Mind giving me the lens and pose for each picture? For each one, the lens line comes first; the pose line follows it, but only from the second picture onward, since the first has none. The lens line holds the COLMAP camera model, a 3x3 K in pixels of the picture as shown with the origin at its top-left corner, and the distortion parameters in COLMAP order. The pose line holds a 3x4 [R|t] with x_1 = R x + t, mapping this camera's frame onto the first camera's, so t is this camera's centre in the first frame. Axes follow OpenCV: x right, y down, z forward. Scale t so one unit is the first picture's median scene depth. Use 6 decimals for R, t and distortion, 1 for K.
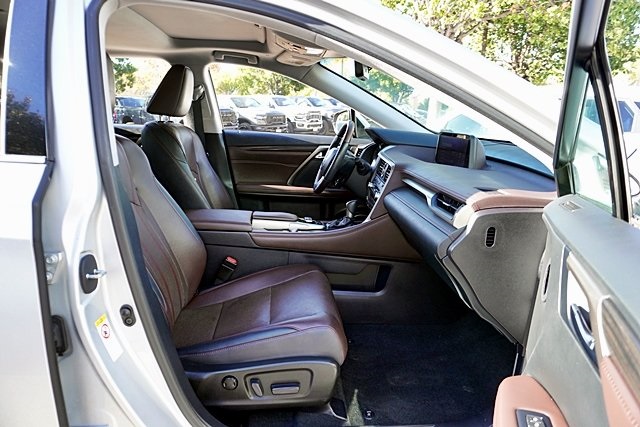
lens RADIAL K [[431.5, 0, 322.7], [0, 431.5, 212.1], [0, 0, 1]] dist [-0.043899, 0.035313]
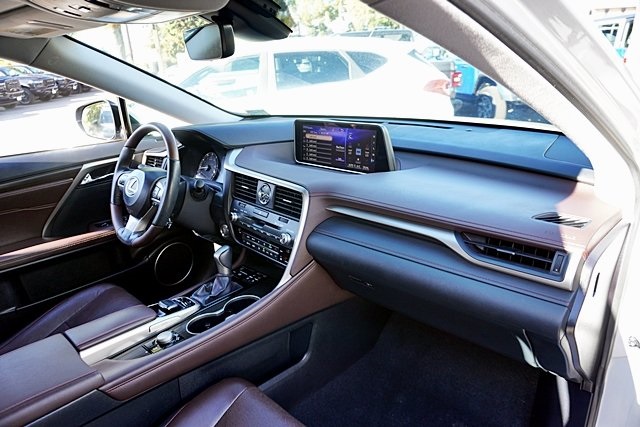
lens RADIAL K [[431.5, 0, 320.3], [0, 431.5, 217.1], [0, 0, 1]] dist [-0.043899, 0.035313]
pose [[0.746578, -0.300727, 0.593451, -0.207828], [0.229607, 0.953669, 0.194414, -0.178262], [-0.624421, -0.008885, 0.781038, 0.436889]]
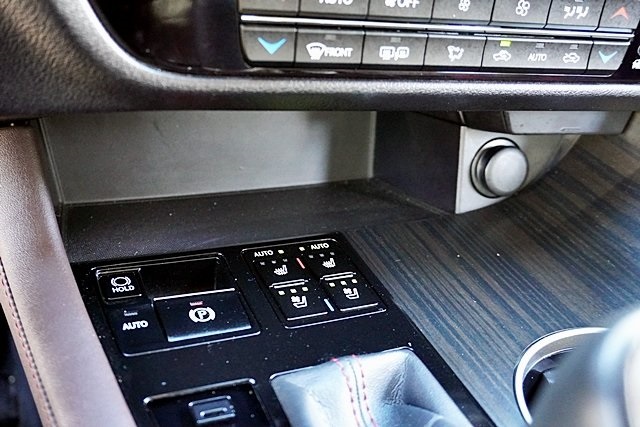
lens RADIAL K [[709.8, 0, 325.0], [0, 709.8, 216.5], [0, 0, 1]] dist [0.006865, 0.000000]
pose [[-0.322987, -0.557120, 0.765047, -0.025069], [0.043862, 0.798693, 0.600139, -0.089786], [-0.945386, 0.227393, -0.233531, 1.116049]]
